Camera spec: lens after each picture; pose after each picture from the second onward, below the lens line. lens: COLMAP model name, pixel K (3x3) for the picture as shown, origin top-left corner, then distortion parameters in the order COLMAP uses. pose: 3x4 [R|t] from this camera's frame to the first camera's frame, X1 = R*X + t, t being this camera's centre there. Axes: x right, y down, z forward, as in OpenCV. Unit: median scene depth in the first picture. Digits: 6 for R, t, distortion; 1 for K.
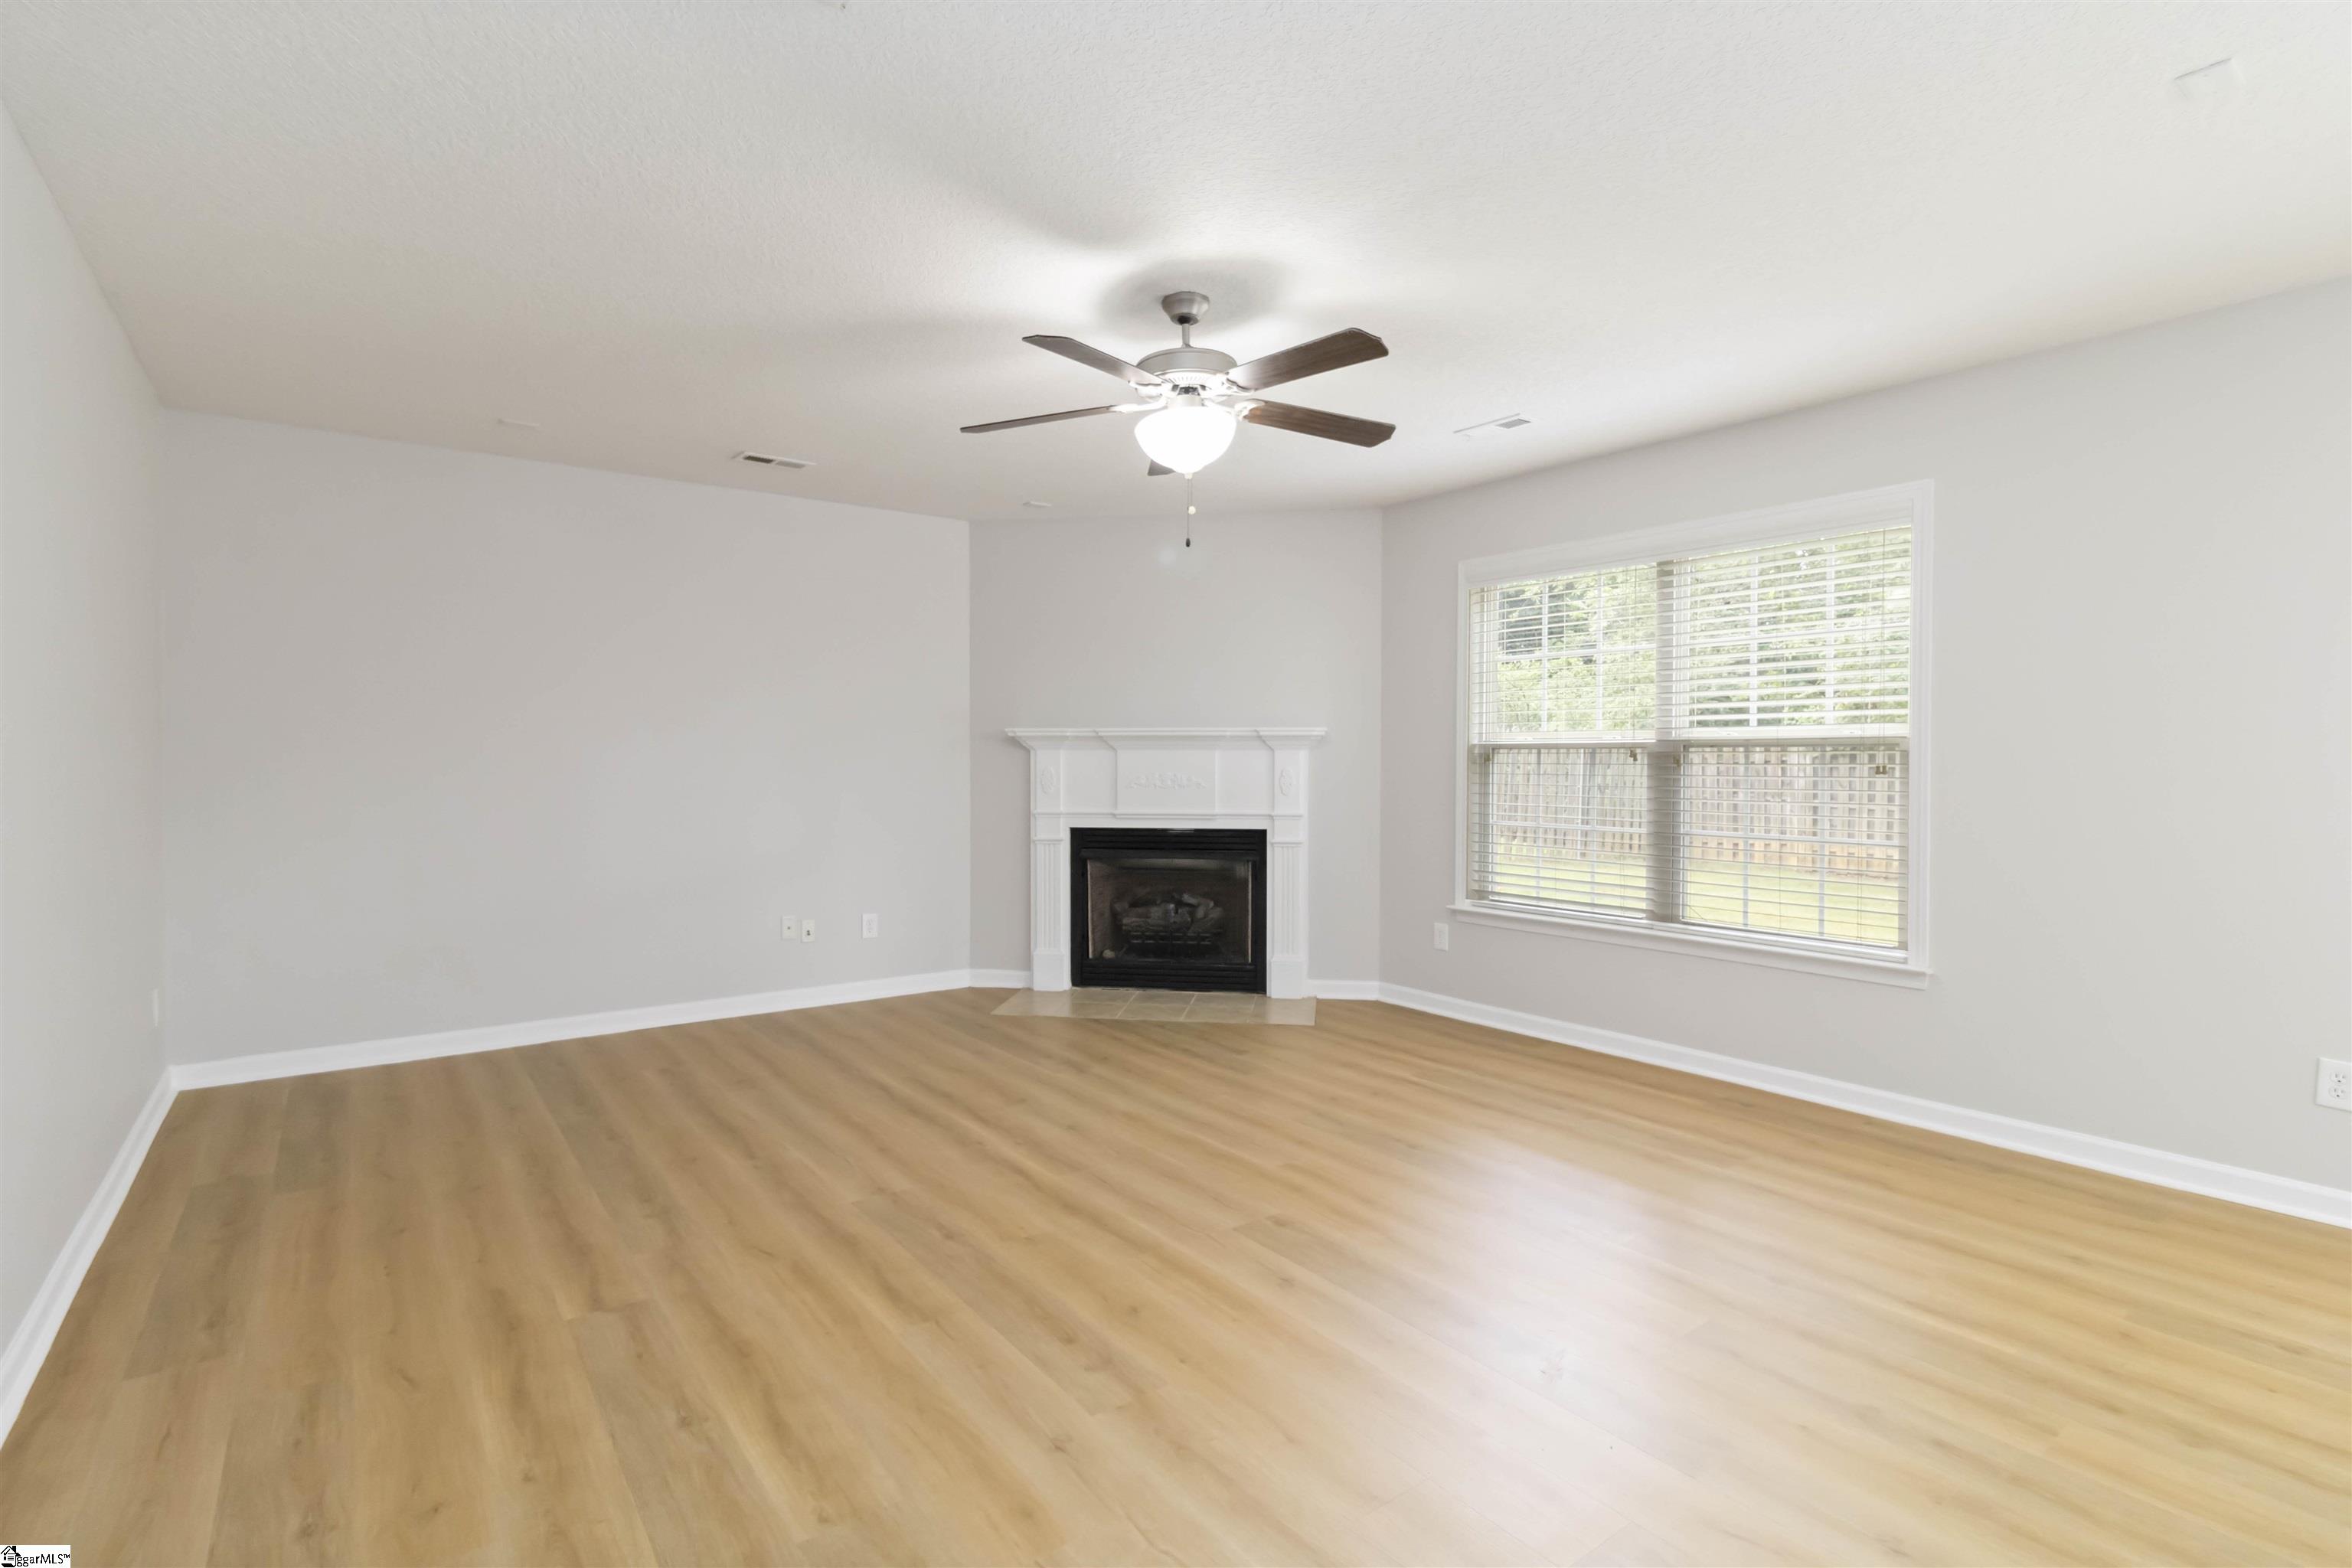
lens RADIAL K [[1090.0, 0, 1176.0], [0, 1090.0, 784.0], [0, 0, 1]] dist [0.011629, 0.000171]
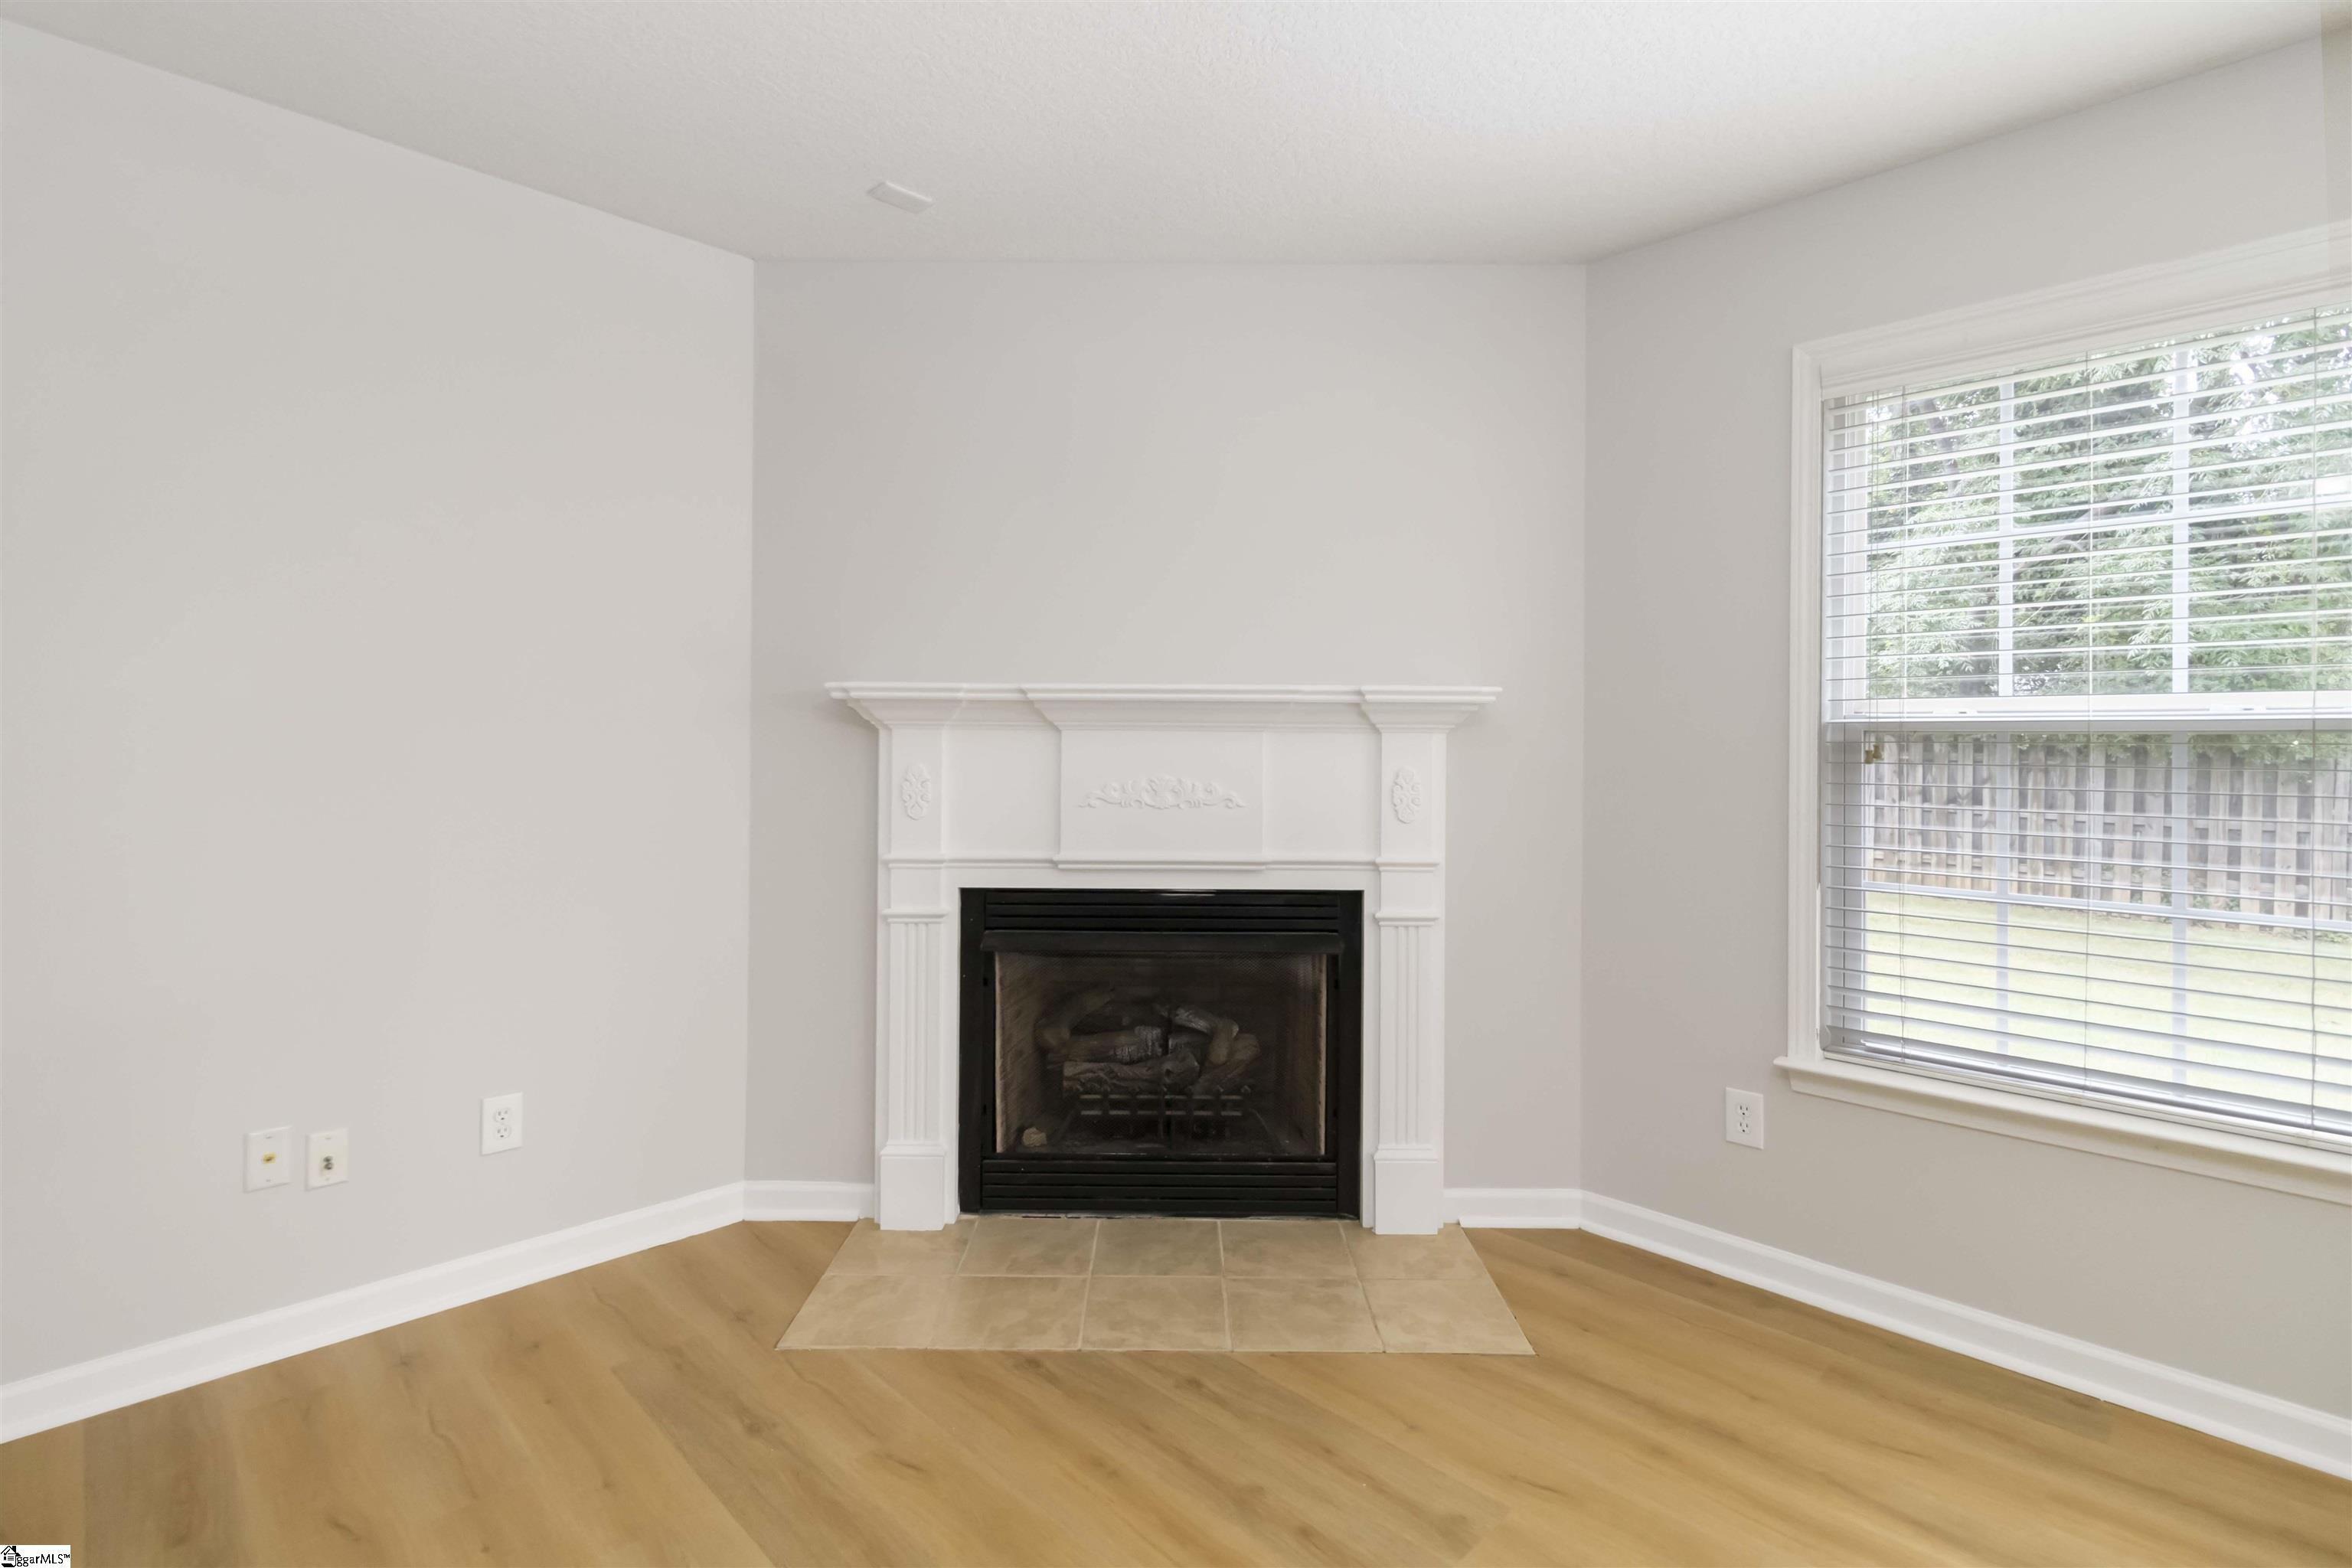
lens RADIAL K [[1082.9, 0, 1172.6], [0, 1082.9, 742.8], [0, 0, 1]] dist [-0.001117, 0.000093]
pose [[0.991422, 0.005461, 0.130587, -0.068363], [-0.001945, 0.999632, -0.027043, -0.012766], [-0.130686, 0.026557, 0.991068, 0.518758]]
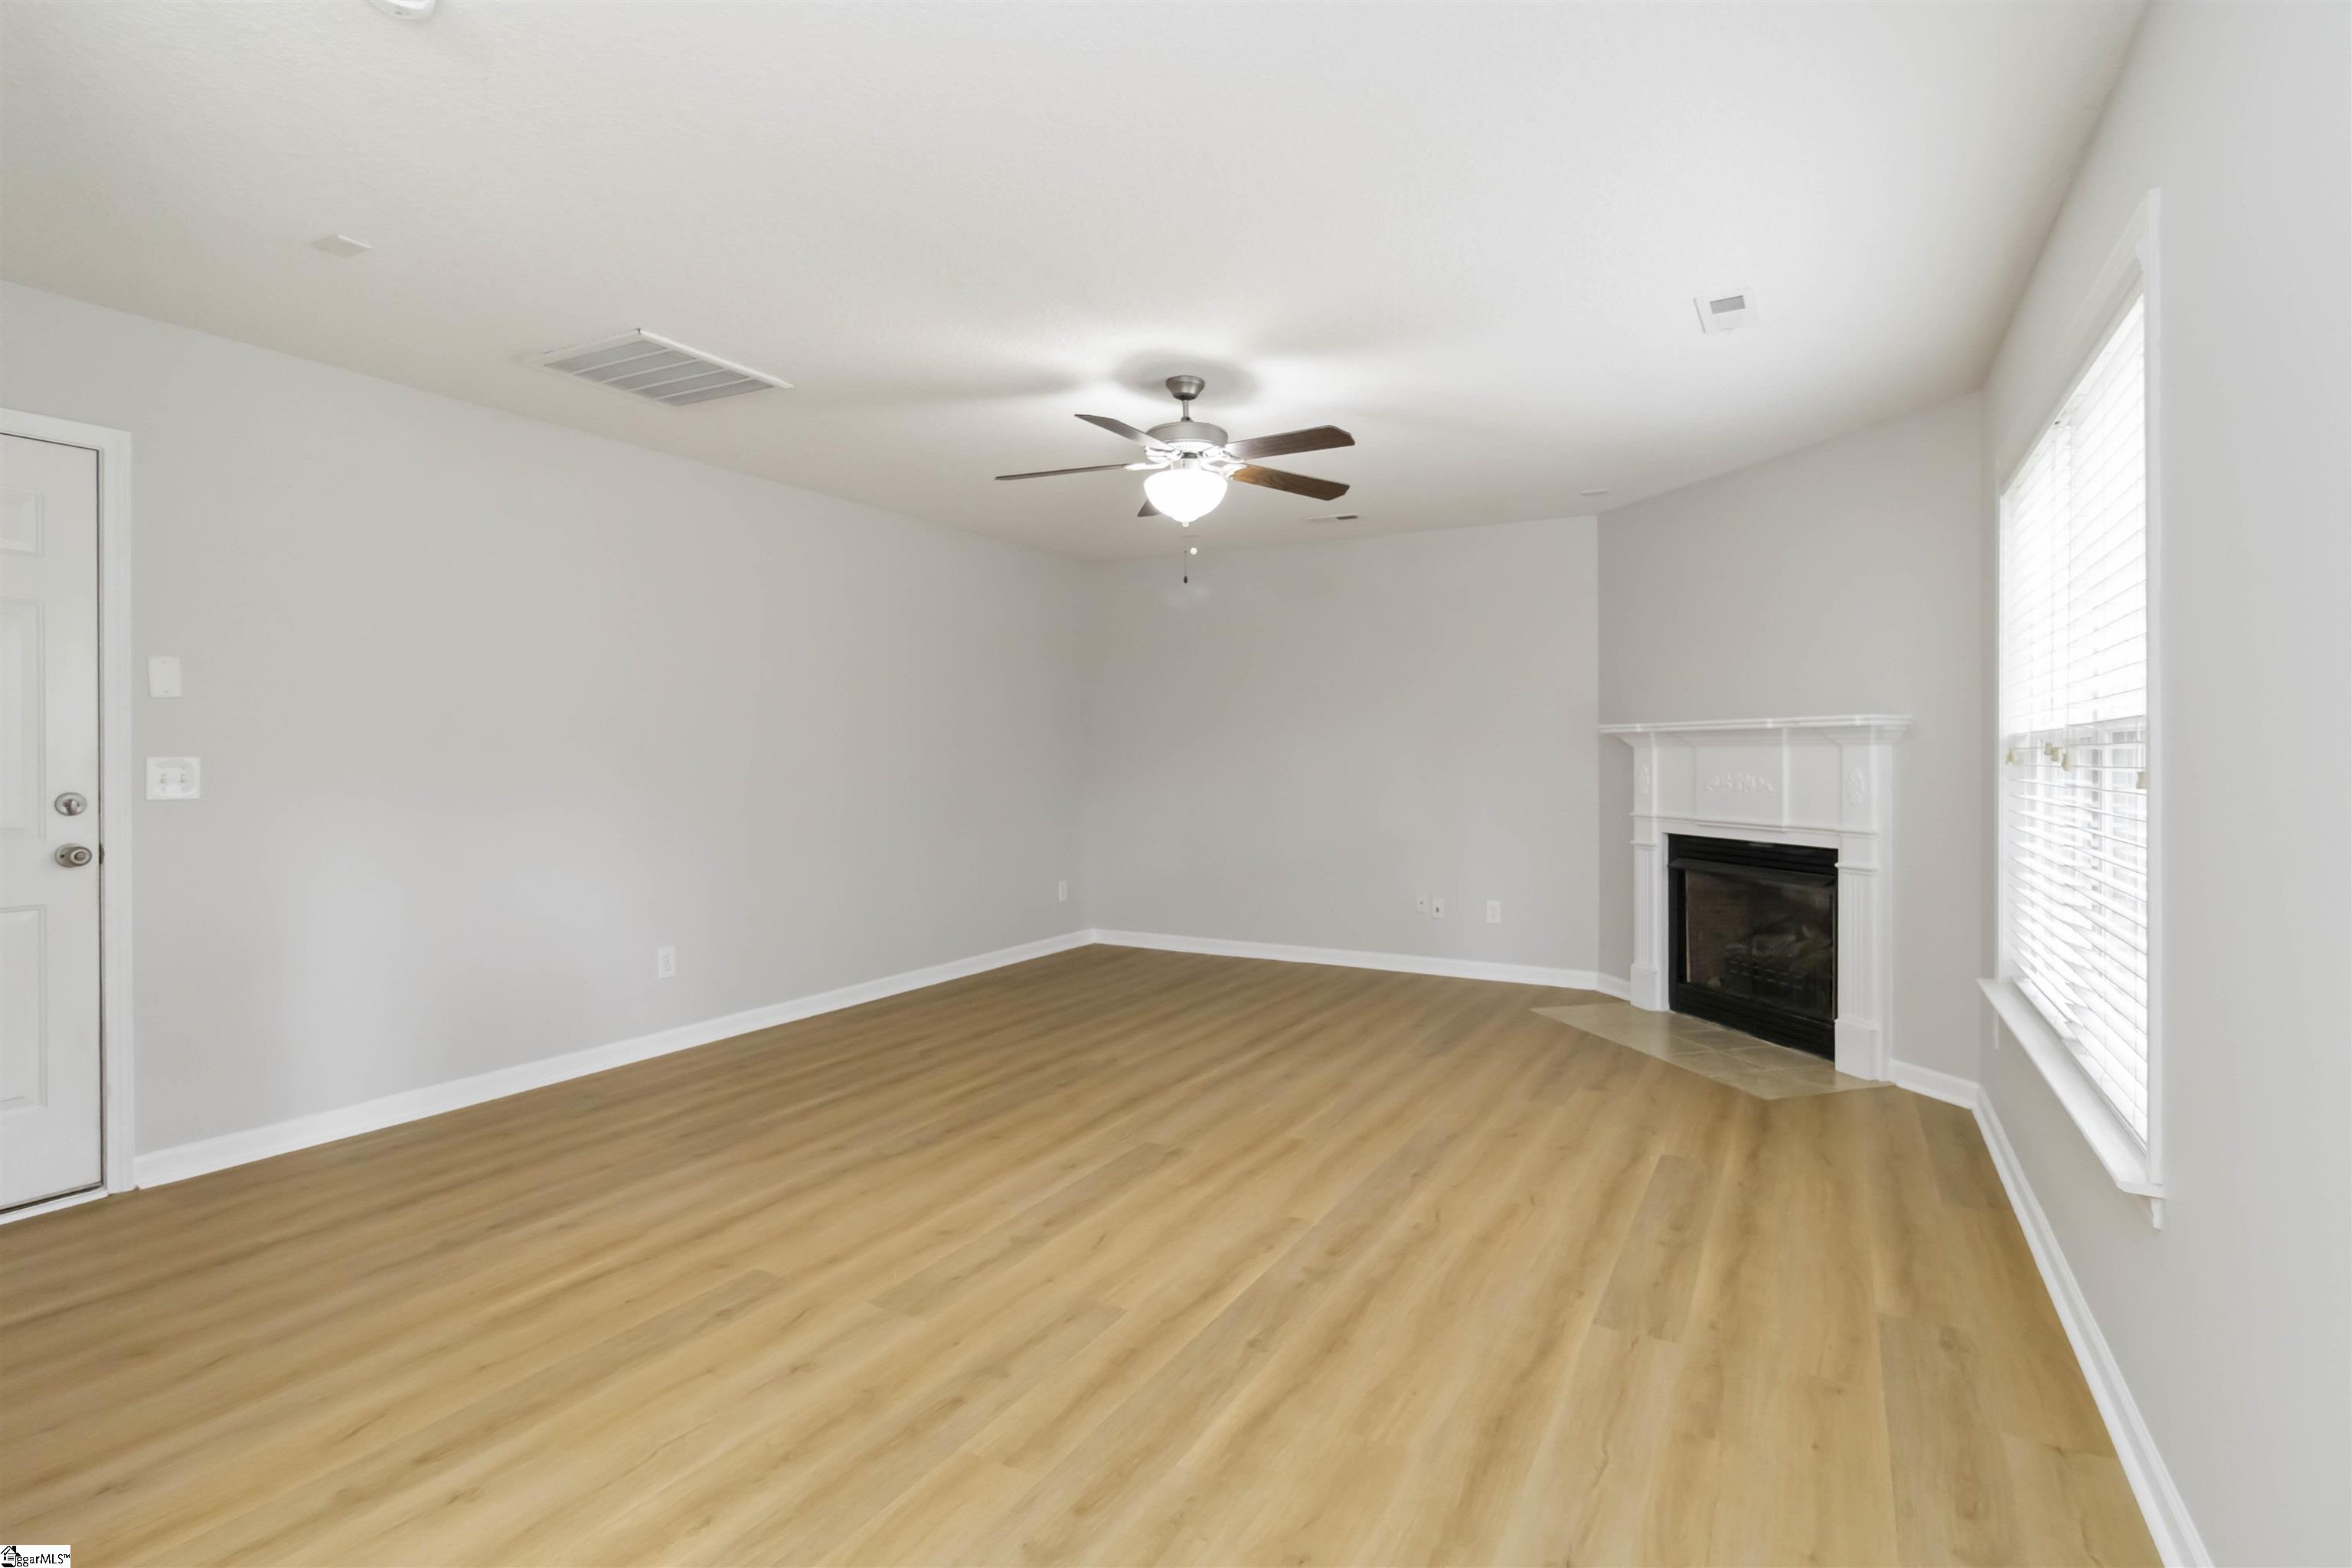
lens RADIAL K [[1161.0, 0, 1218.3], [0, 1161.0, 770.5], [0, 0, 1]] dist [0.002094, 0.000320]
pose [[0.426136, 0.009217, -0.904612, 0.634528], [-0.019601, 0.999807, 0.000953, -0.005995], [0.904447, 0.017325, 0.426235, 0.258059]]
